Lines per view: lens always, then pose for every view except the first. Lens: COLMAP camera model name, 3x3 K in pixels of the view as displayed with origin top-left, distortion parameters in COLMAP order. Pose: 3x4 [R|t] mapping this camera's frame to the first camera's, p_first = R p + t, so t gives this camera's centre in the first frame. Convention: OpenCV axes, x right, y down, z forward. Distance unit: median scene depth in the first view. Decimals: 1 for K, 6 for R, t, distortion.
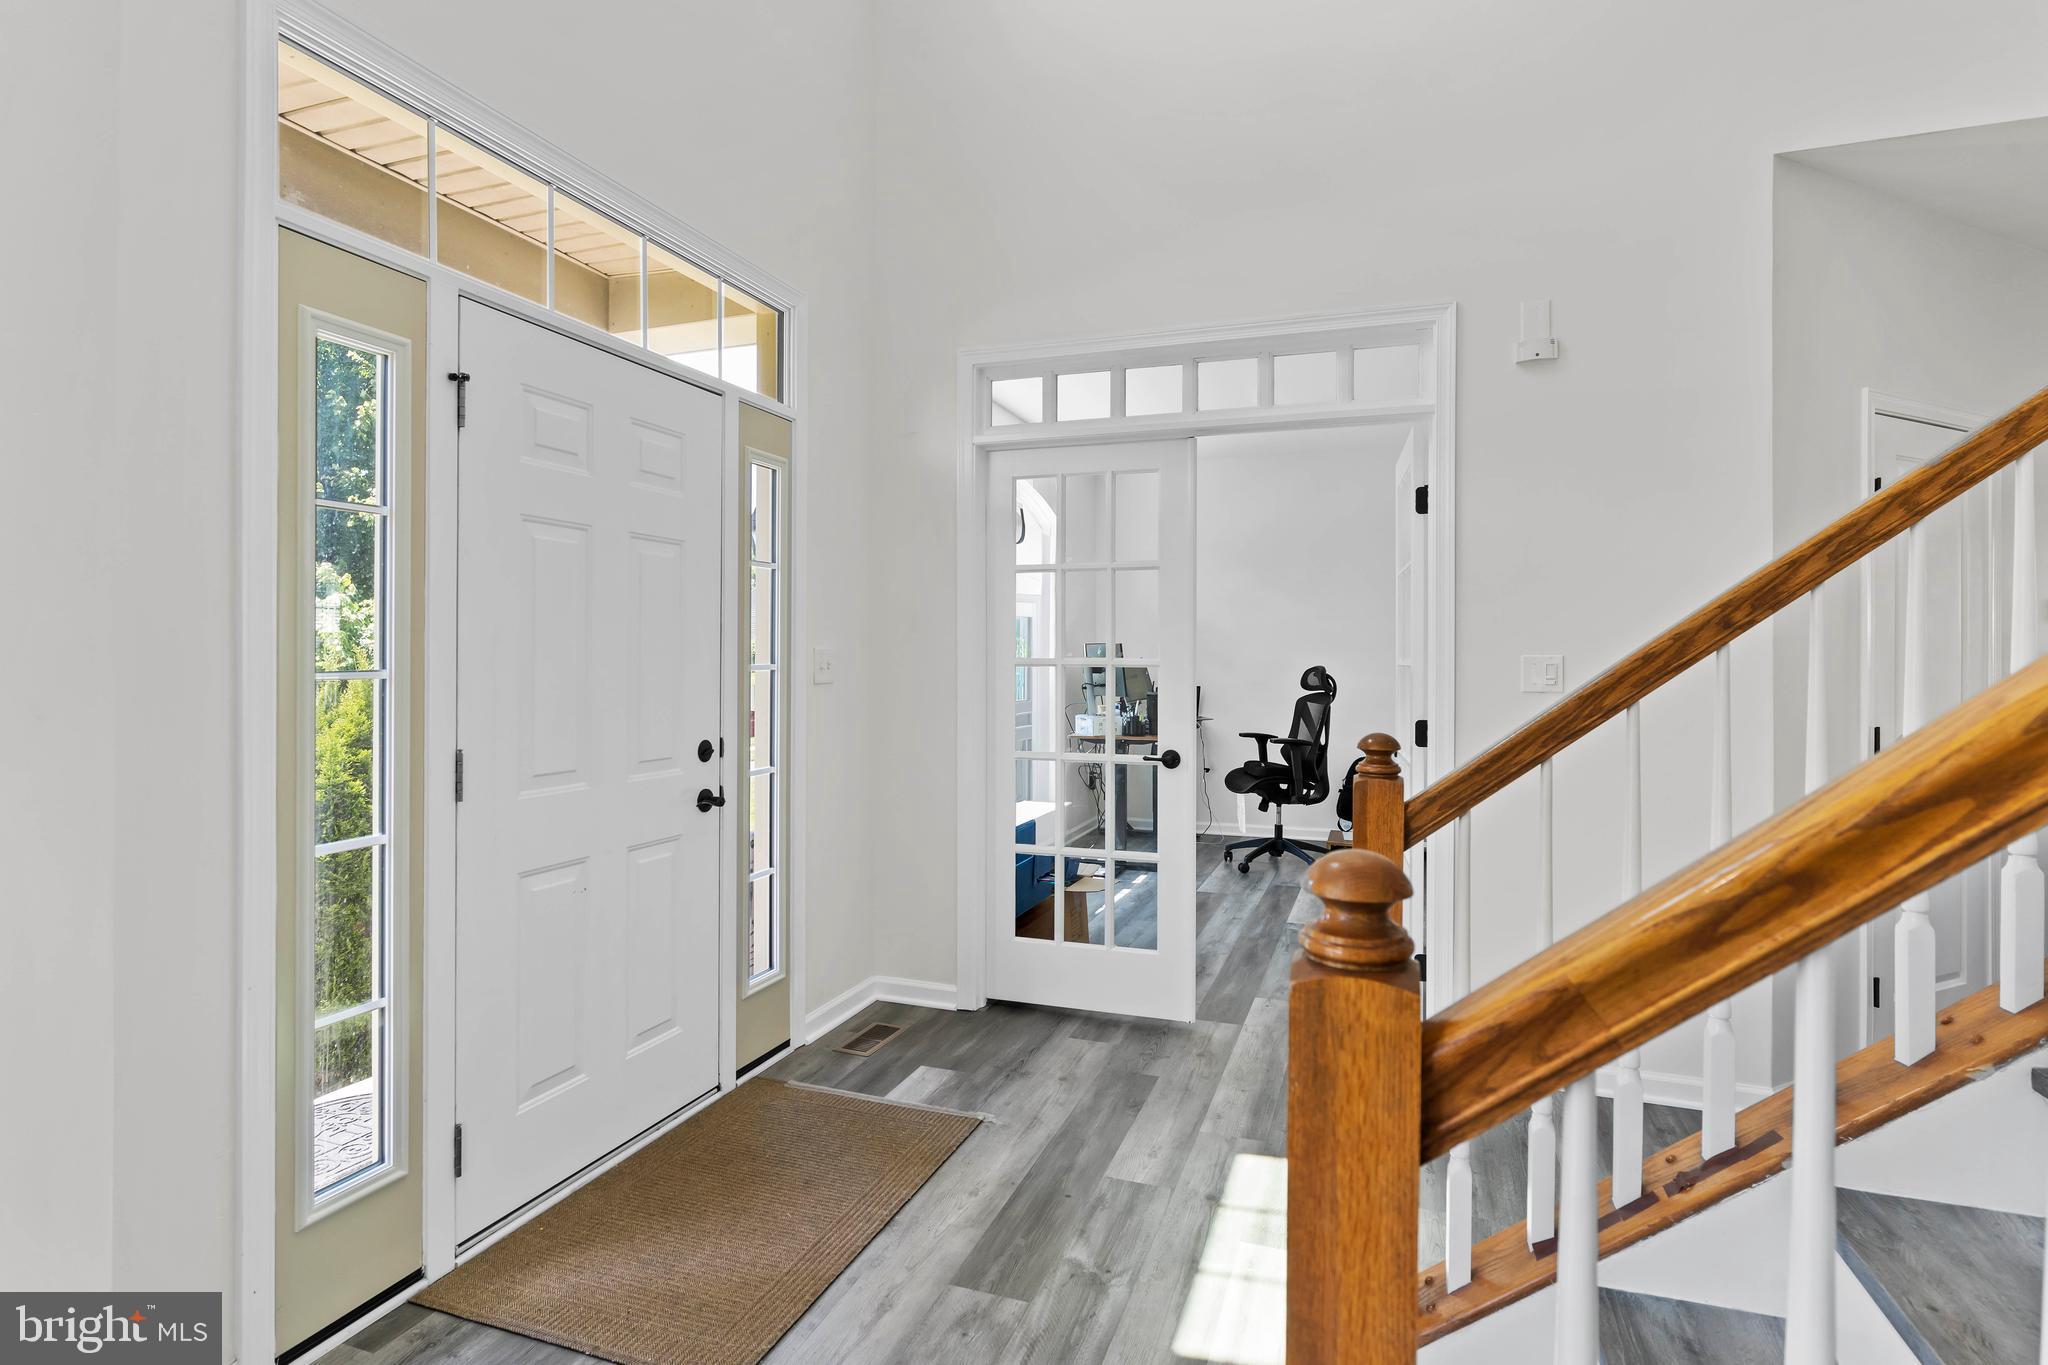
lens RADIAL K [[1047.8, 0, 1020.0], [0, 1047.8, 658.1], [0, 0, 1]] dist [-0.003891, -0.000165]
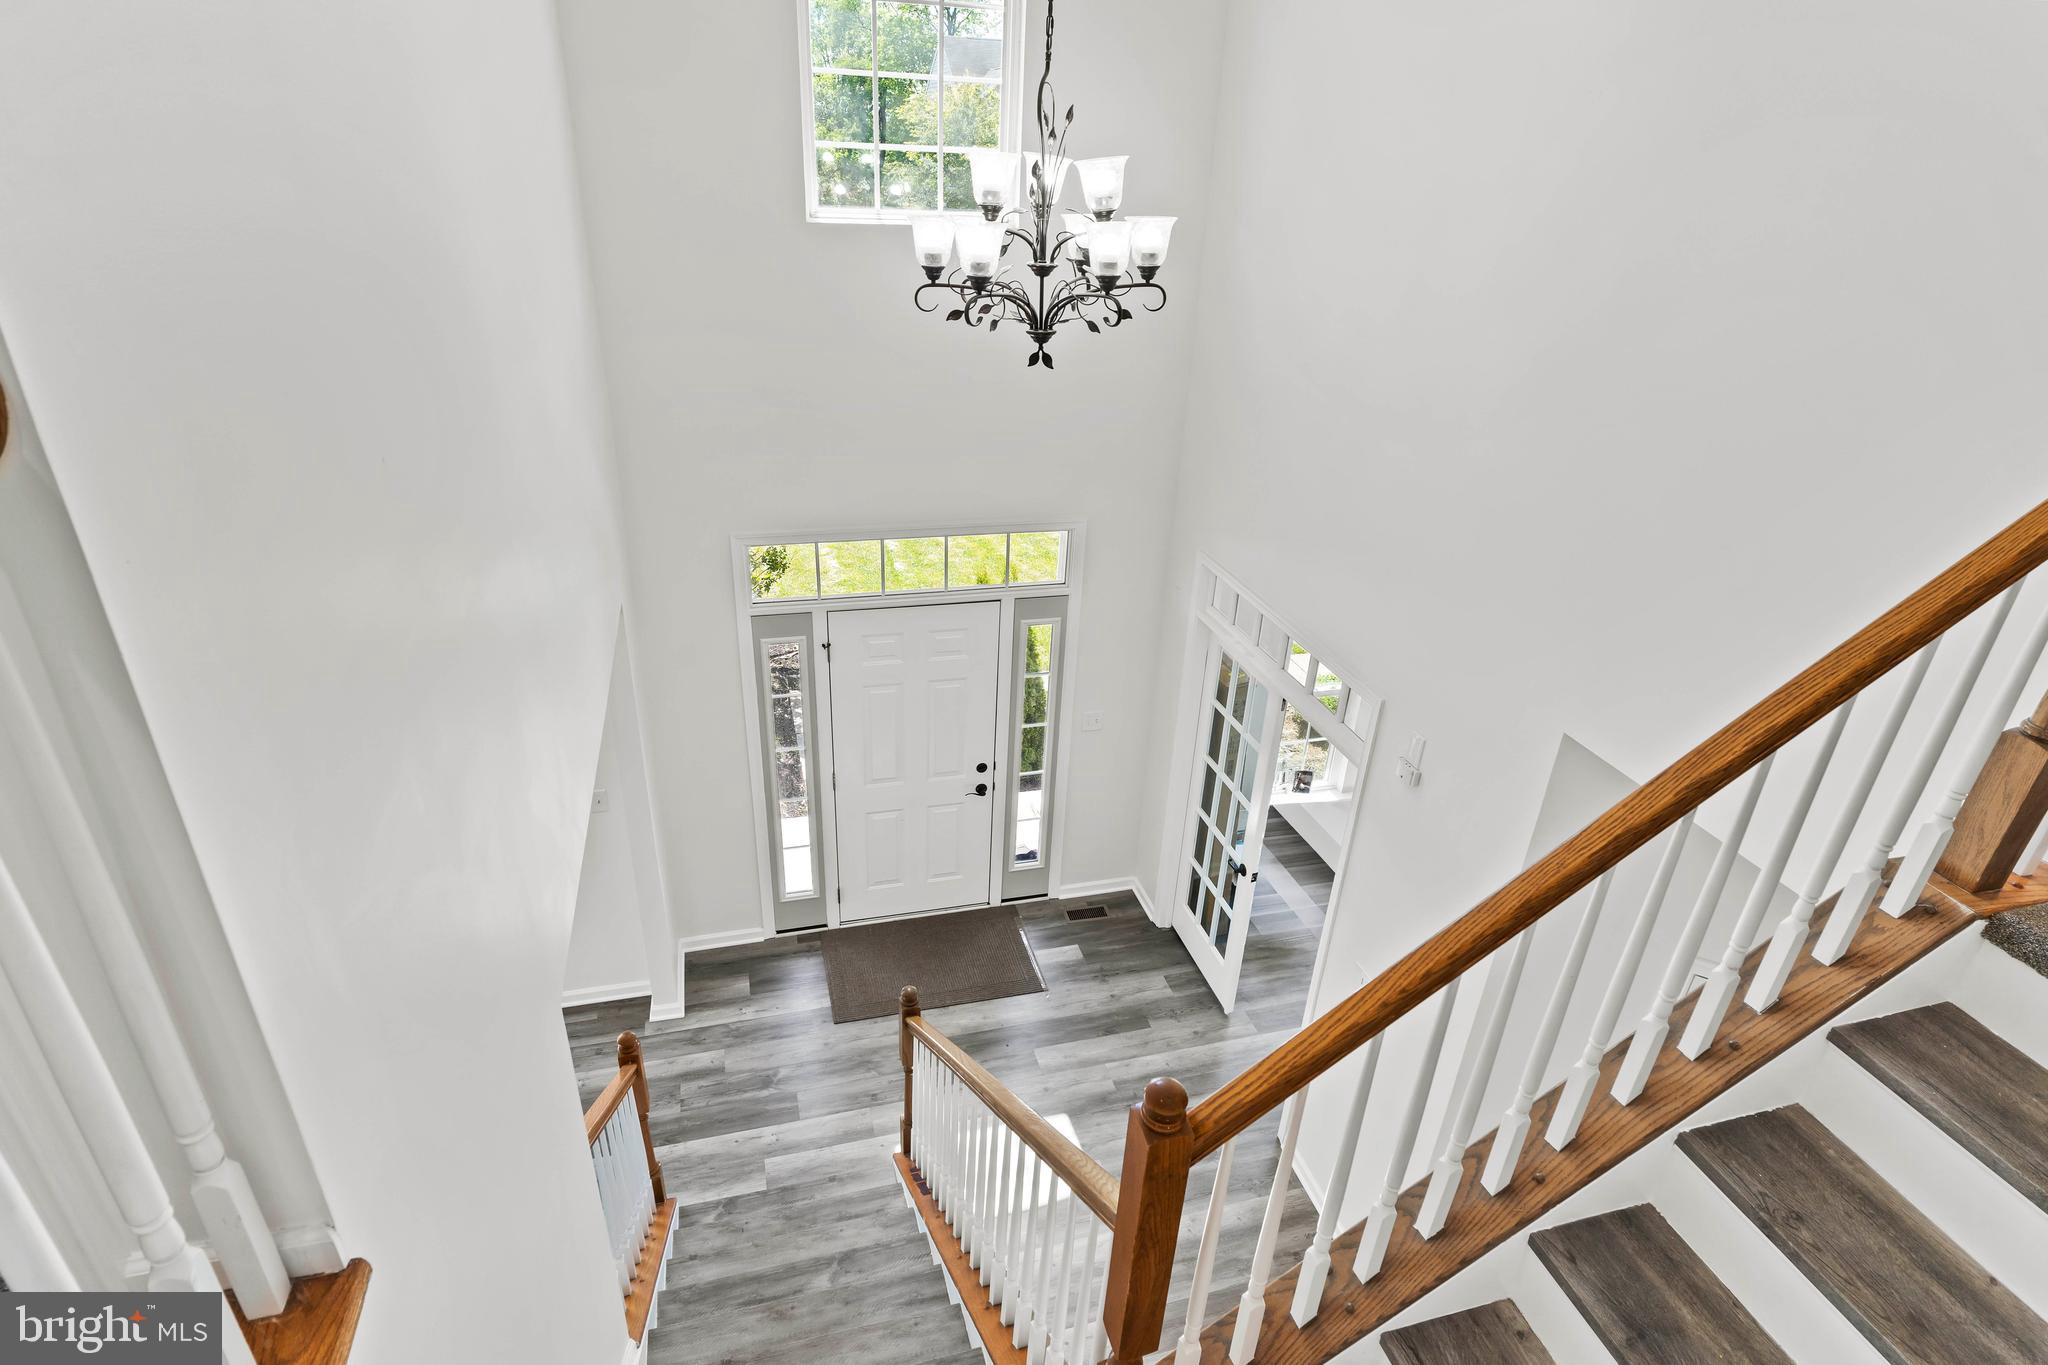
lens RADIAL K [[1040.2, 0, 1024.0], [0, 1040.2, 682.5], [0, 0, 1]] dist [-0.009399, 0.000373]
pose [[0.581933, 0.383576, -0.717093, 1.302363], [-0.046409, 0.896004, 0.441615, -1.101029], [0.811911, -0.223711, 0.539216, 0.026141]]
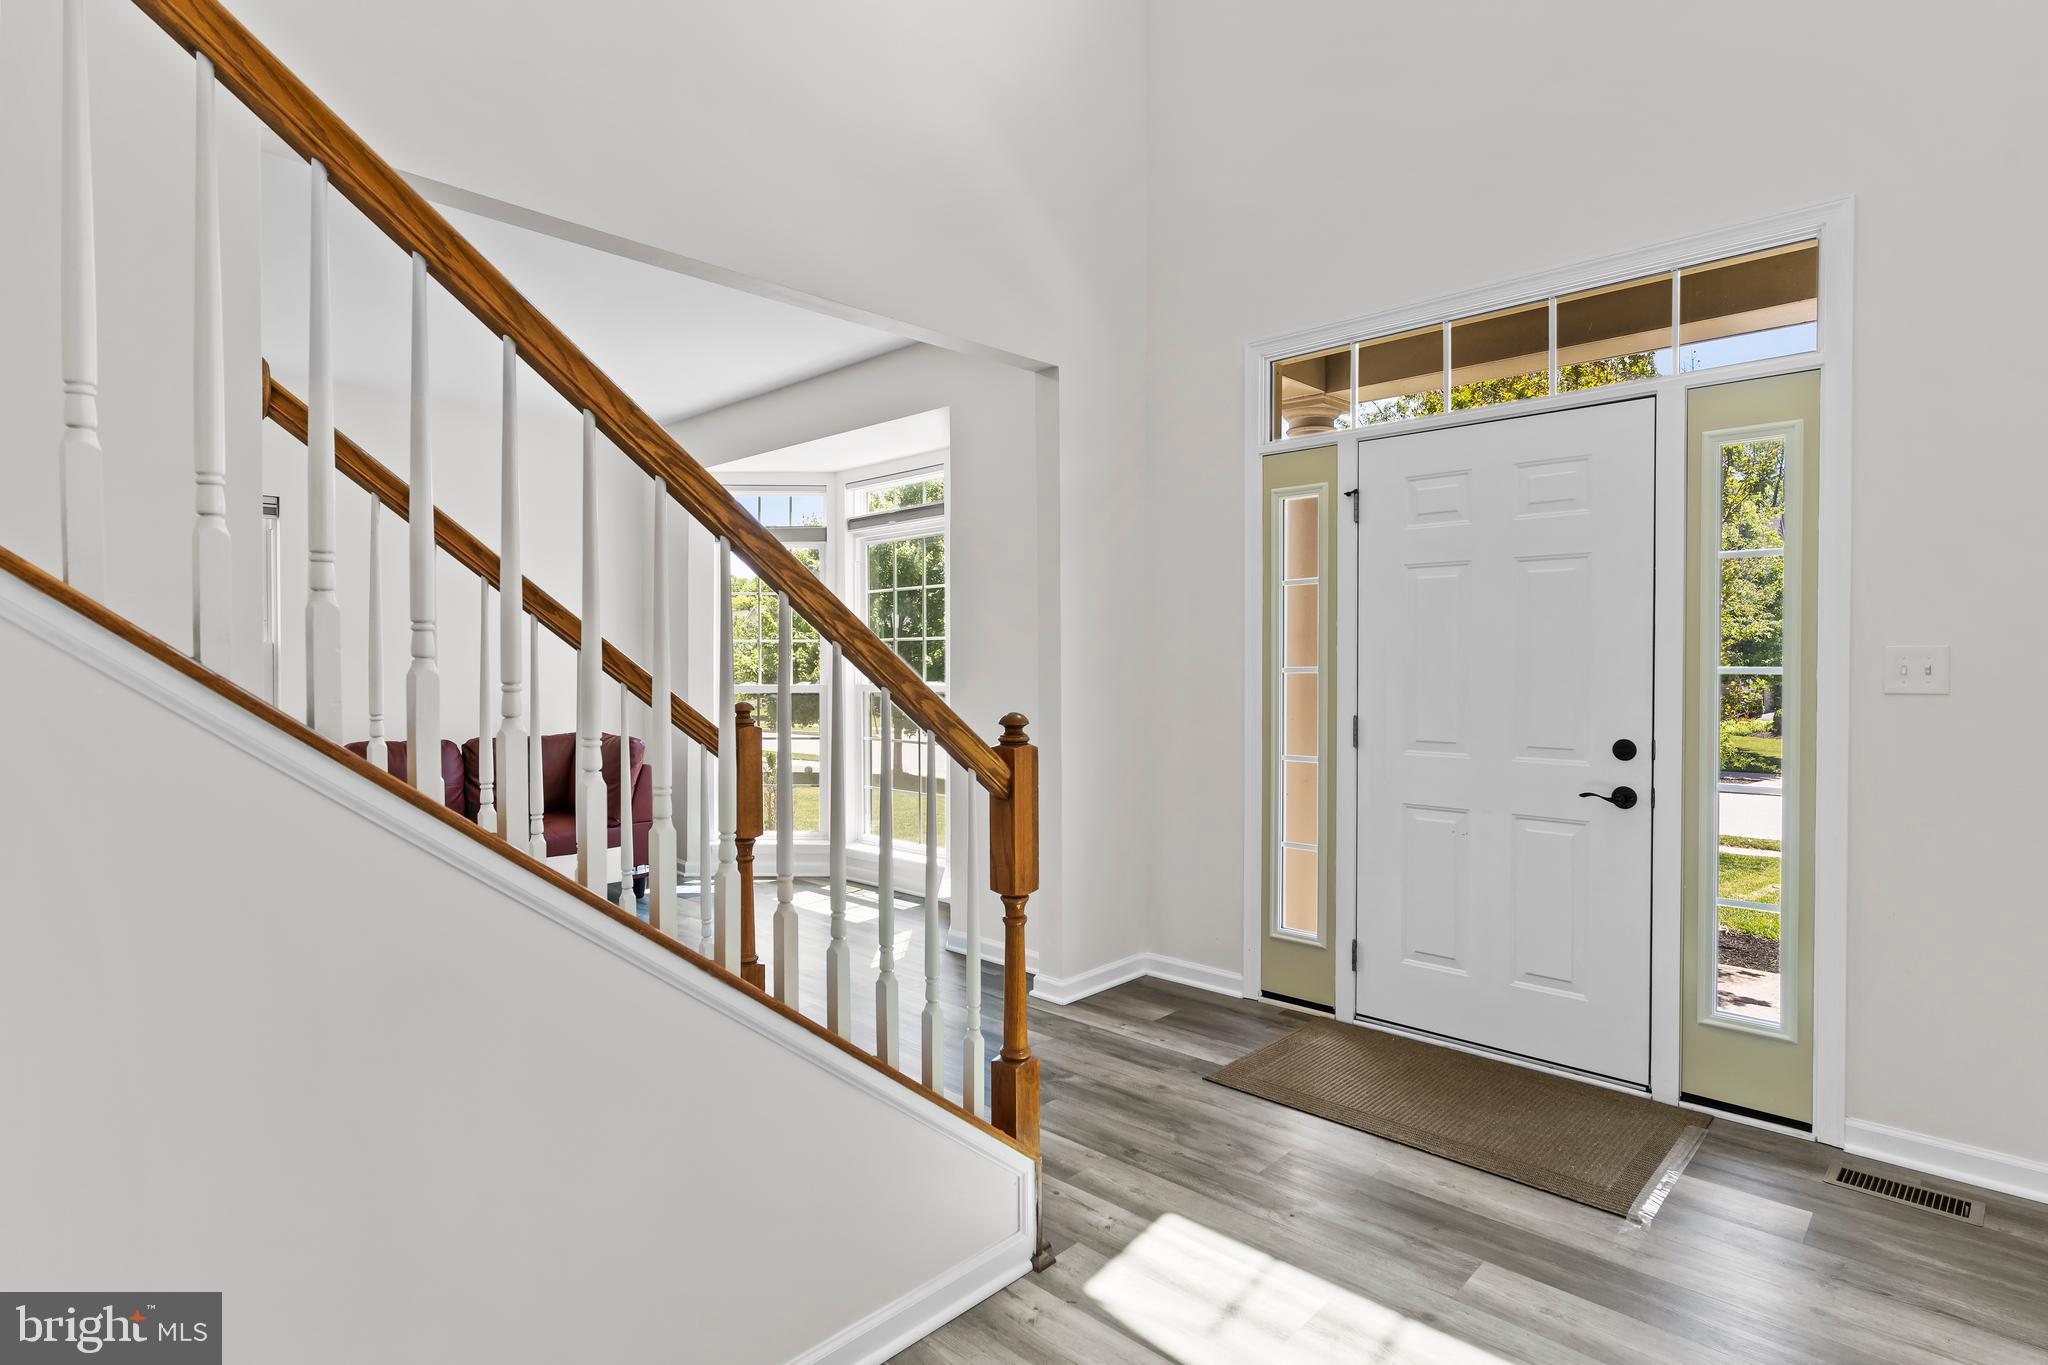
lens RADIAL K [[1040.2, 0, 1024.0], [0, 1040.2, 682.5], [0, 0, 1]] dist [-0.009399, 0.000373]
pose [[-0.401468, 0.011473, -0.915801, 1.018264], [-0.003996, 0.999890, 0.014278, 0.011226], [0.915865, 0.009391, -0.401378, 1.008020]]
